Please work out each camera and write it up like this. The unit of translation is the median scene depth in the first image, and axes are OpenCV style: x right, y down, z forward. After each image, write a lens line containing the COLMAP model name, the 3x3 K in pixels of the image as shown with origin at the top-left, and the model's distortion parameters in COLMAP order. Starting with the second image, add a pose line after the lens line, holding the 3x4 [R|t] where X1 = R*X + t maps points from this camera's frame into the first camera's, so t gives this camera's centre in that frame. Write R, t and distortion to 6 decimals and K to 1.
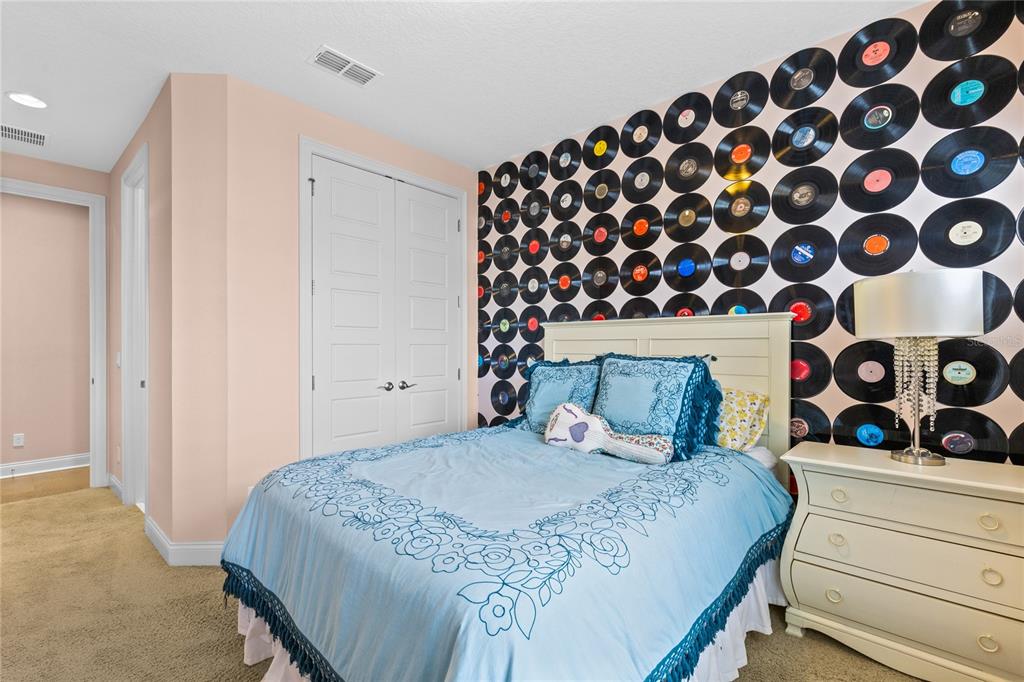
lens RADIAL K [[461.0, 0, 513.7], [0, 461.0, 342.4], [0, 0, 1]] dist [0.003030, 0.000108]
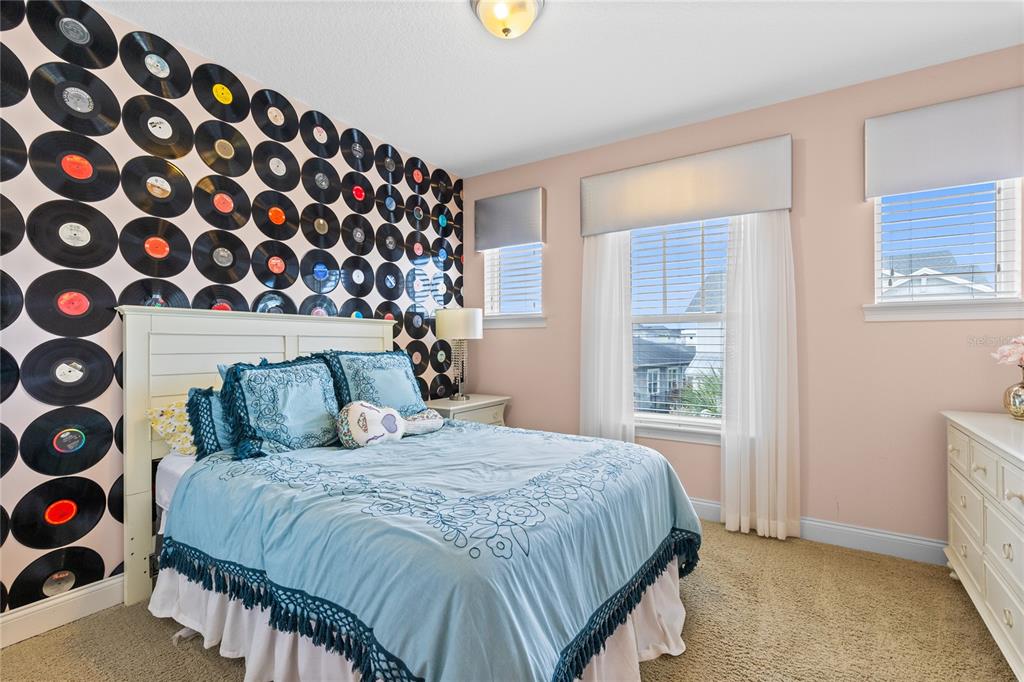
lens RADIAL K [[461.0, 0, 512.7], [0, 461.0, 341.9], [0, 0, 1]] dist [0.003030, 0.000108]
pose [[-0.178857, 0.001021, 0.983875, -0.712448], [-0.008955, 0.999956, -0.002666, 0.004054], [-0.983834, -0.009287, -0.178840, 0.676394]]
